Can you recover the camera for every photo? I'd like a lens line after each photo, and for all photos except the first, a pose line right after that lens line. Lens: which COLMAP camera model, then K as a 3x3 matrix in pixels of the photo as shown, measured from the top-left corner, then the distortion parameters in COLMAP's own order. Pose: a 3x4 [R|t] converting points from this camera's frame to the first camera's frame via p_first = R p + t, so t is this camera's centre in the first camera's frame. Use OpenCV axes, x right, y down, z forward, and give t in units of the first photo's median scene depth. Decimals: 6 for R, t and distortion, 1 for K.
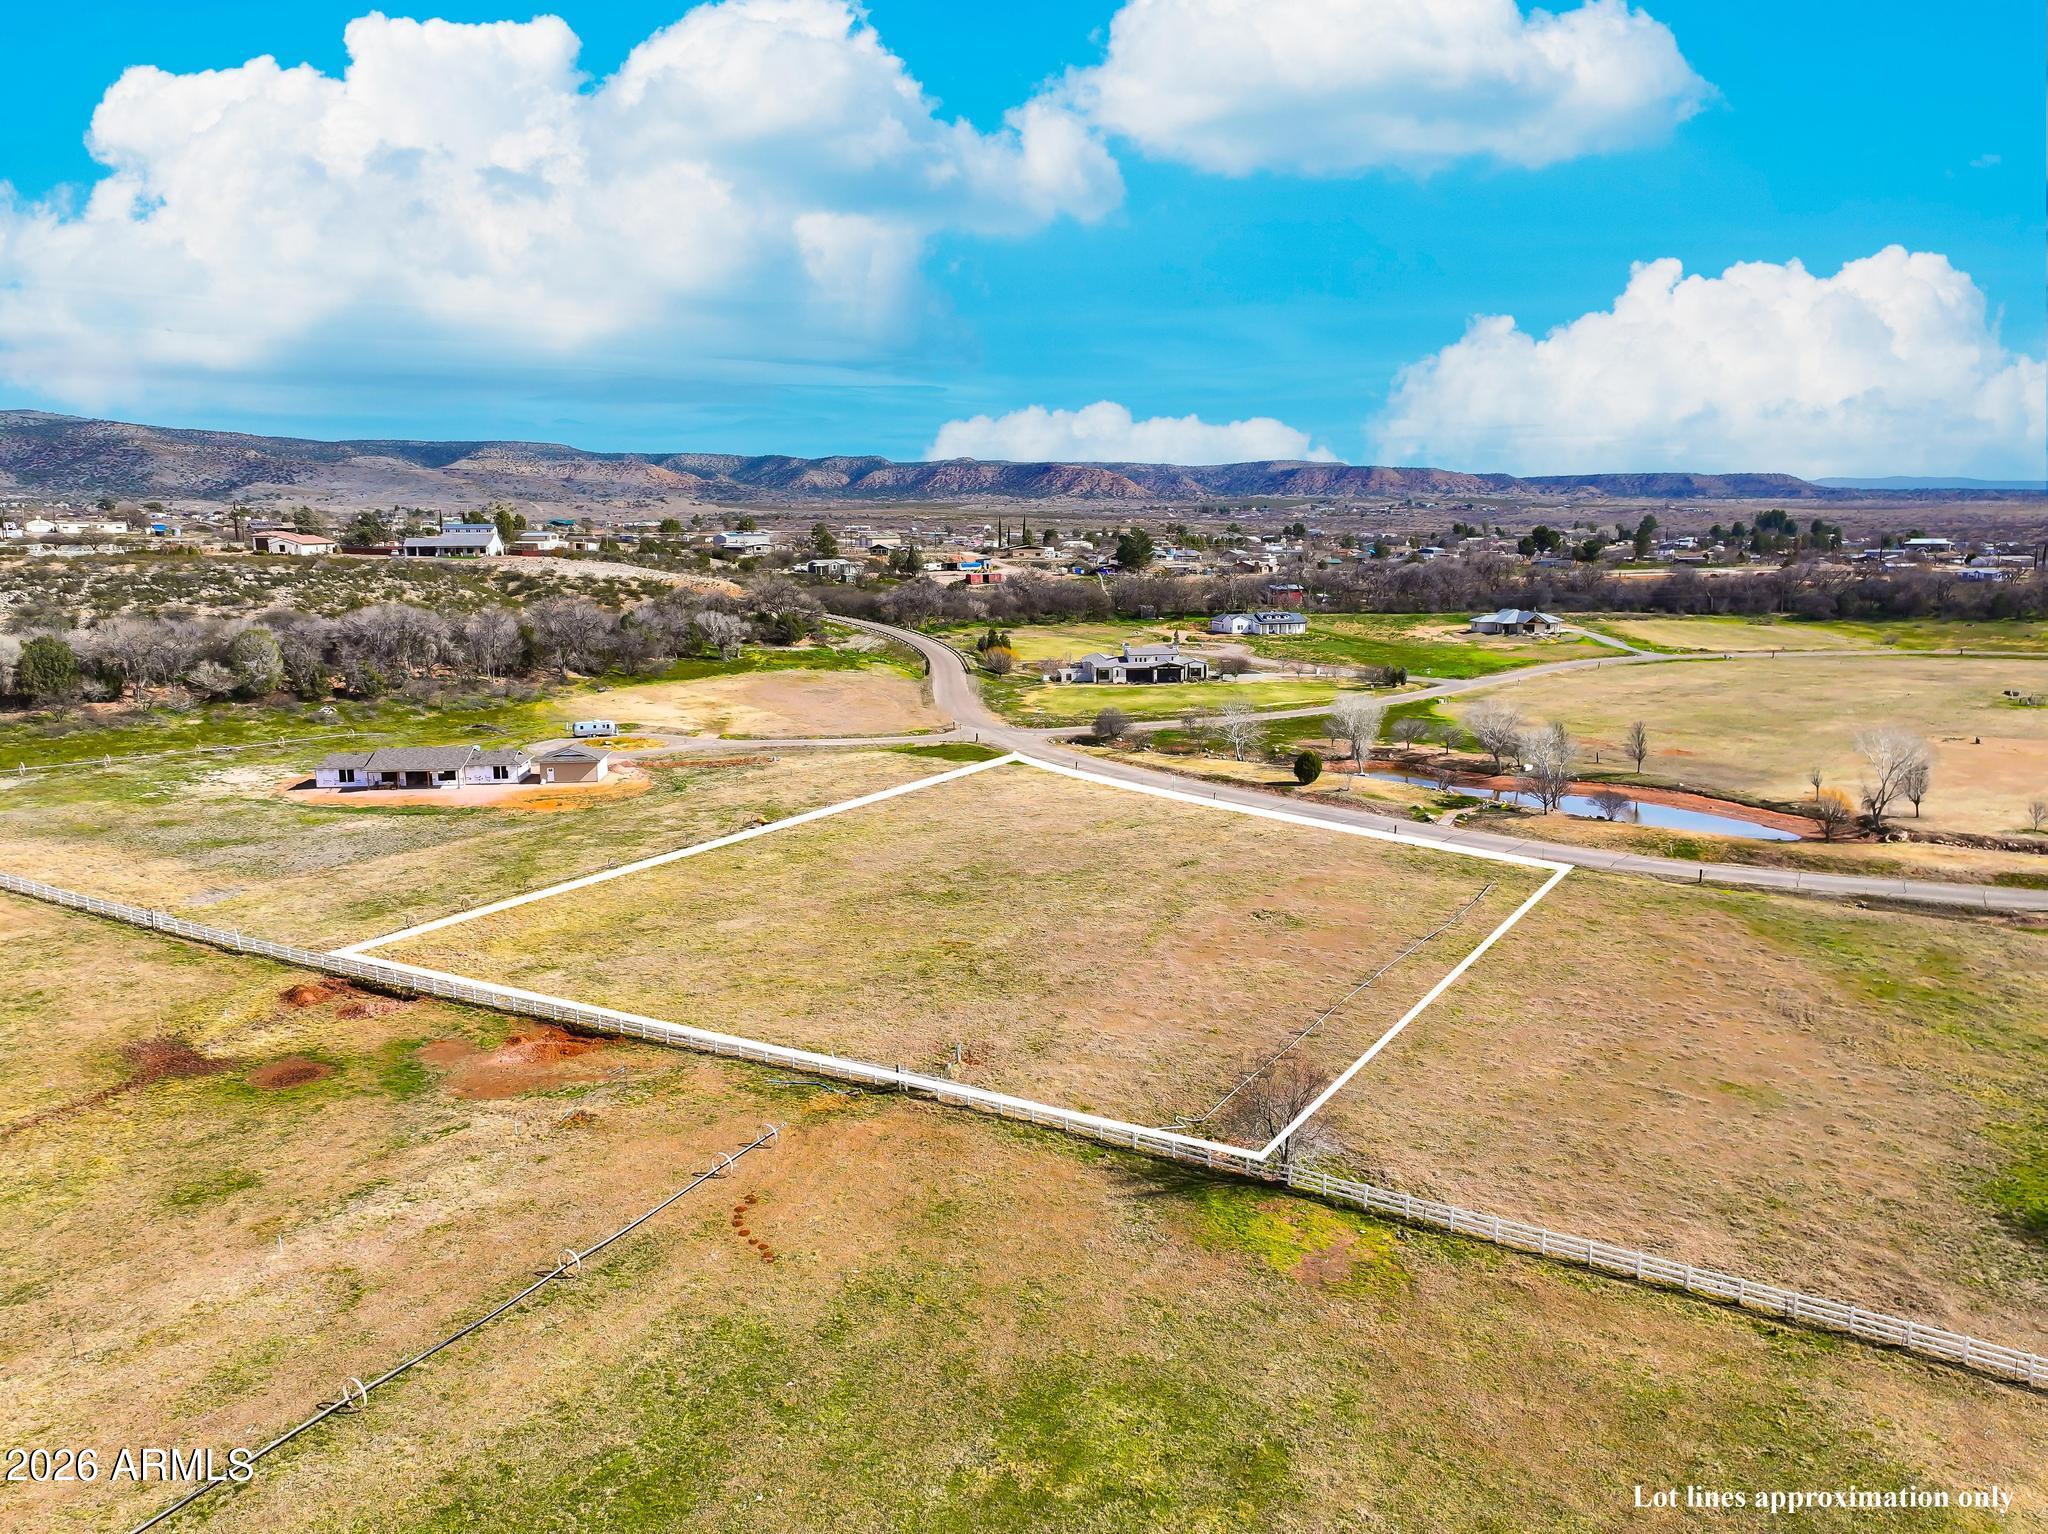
lens RADIAL K [[1455.1, 0, 1024.0], [0, 1455.1, 767.0], [0, 0, 1]] dist [0.006648, 0.005660]
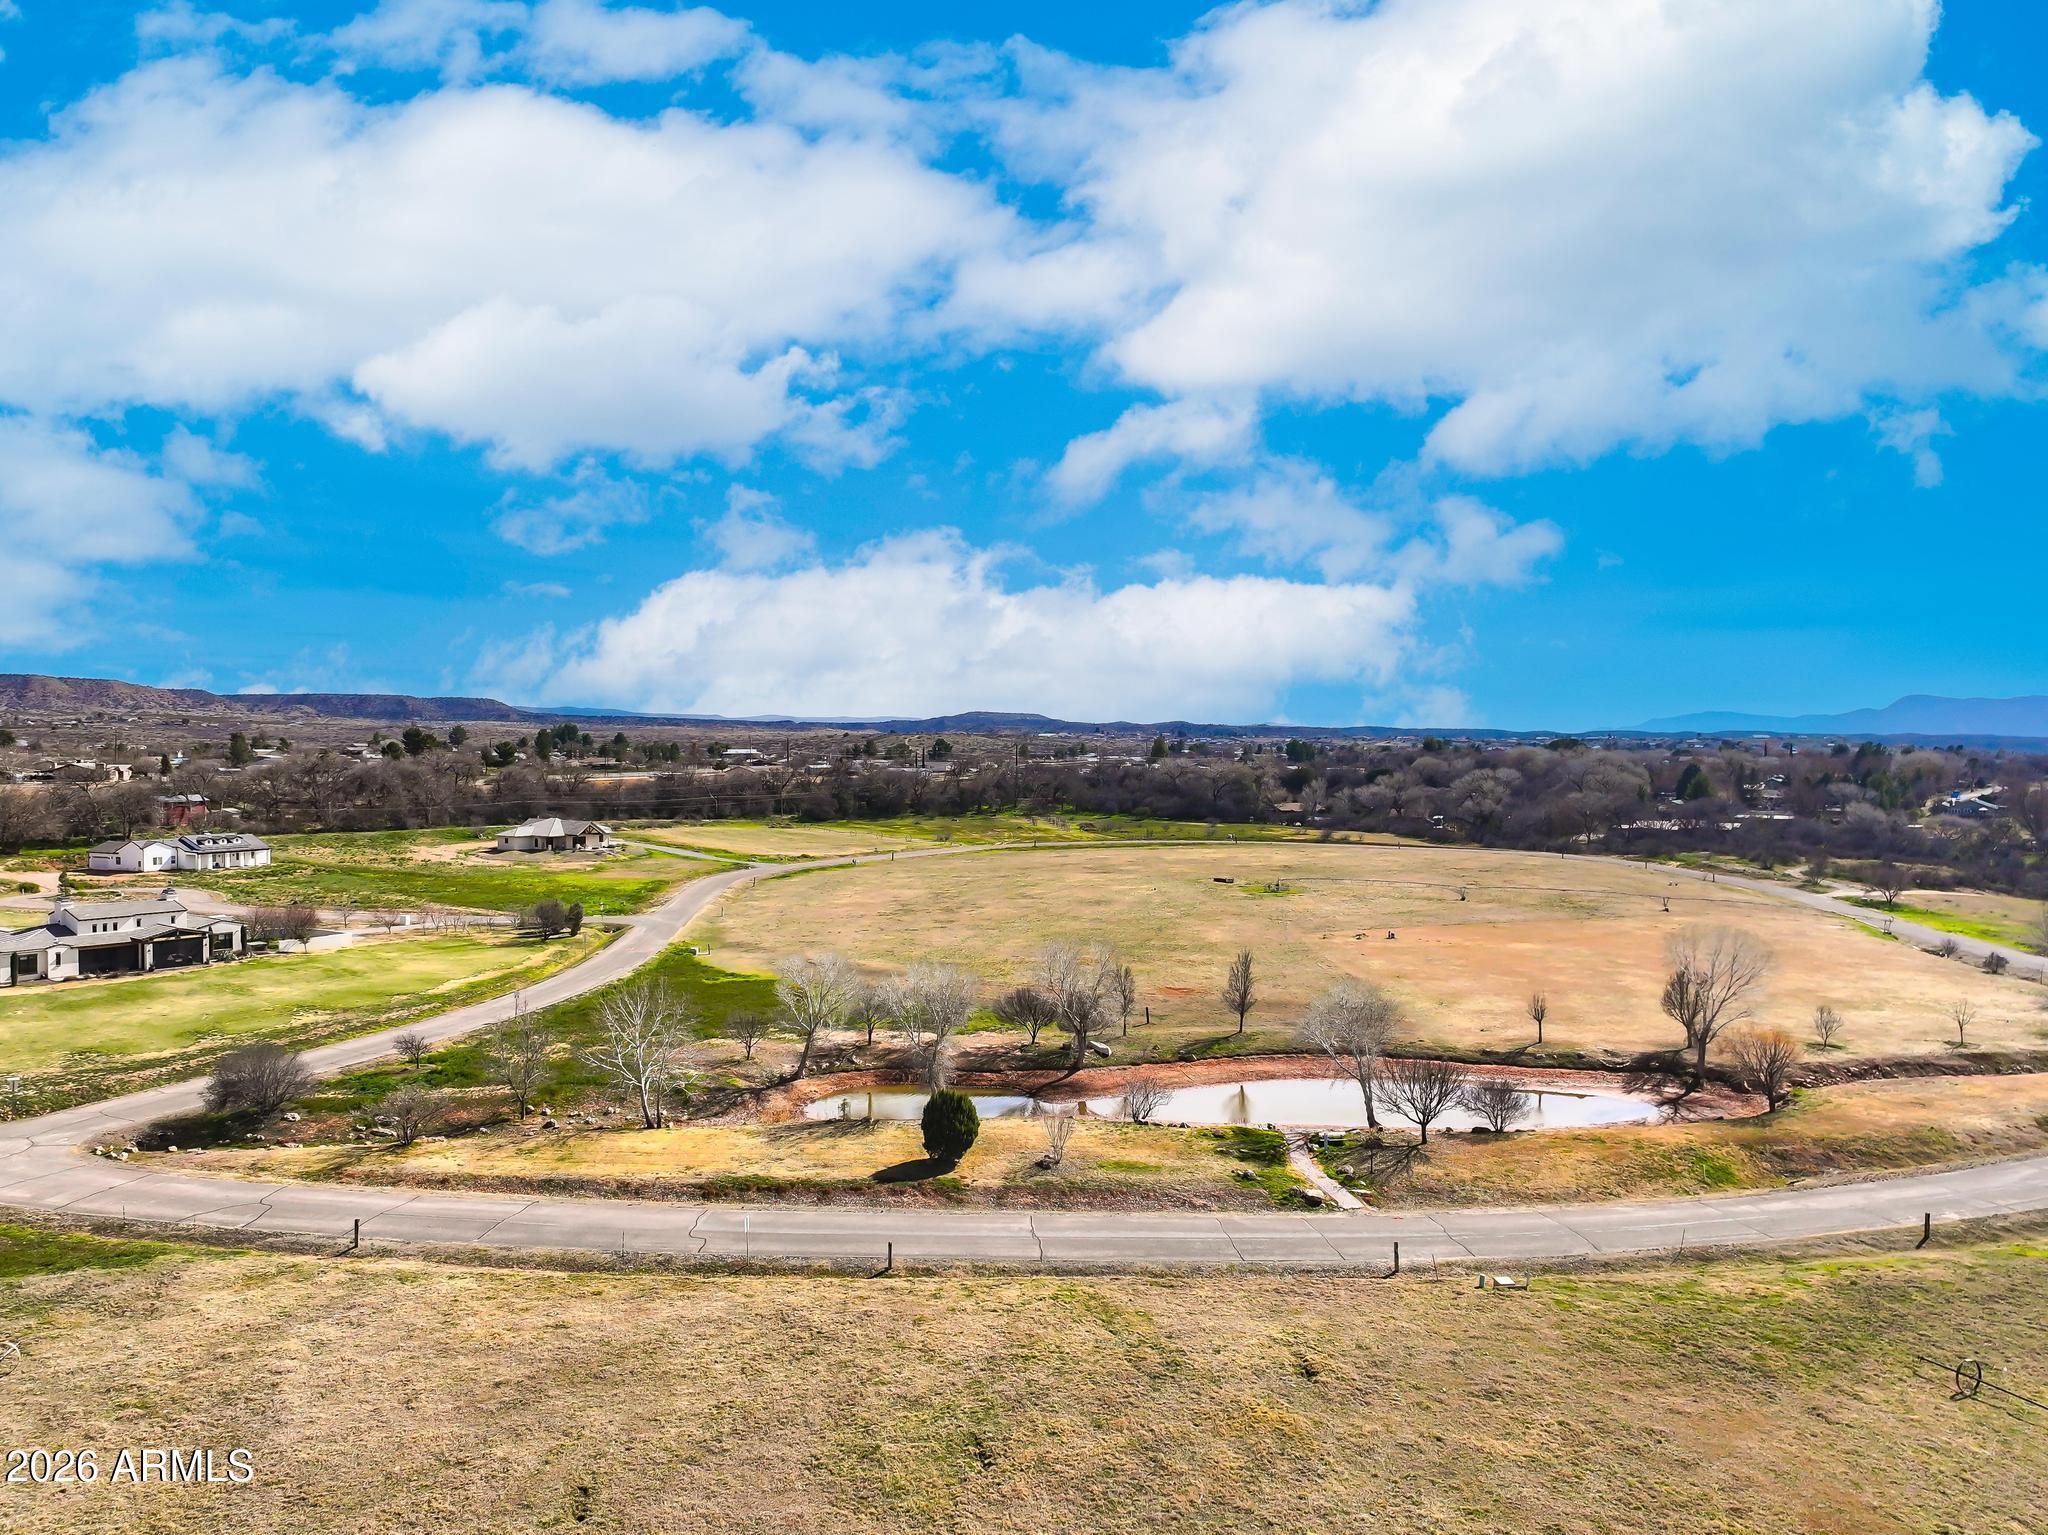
lens RADIAL K [[1455.1, 0, 1024.0], [0, 1455.1, 767.5], [0, 0, 1]] dist [0.006648, 0.005660]
pose [[0.664959, -0.006106, 0.746855, -0.066028], [0.119485, 0.987957, -0.098307, -0.031082], [-0.737261, 0.154608, 0.657680, 0.323517]]
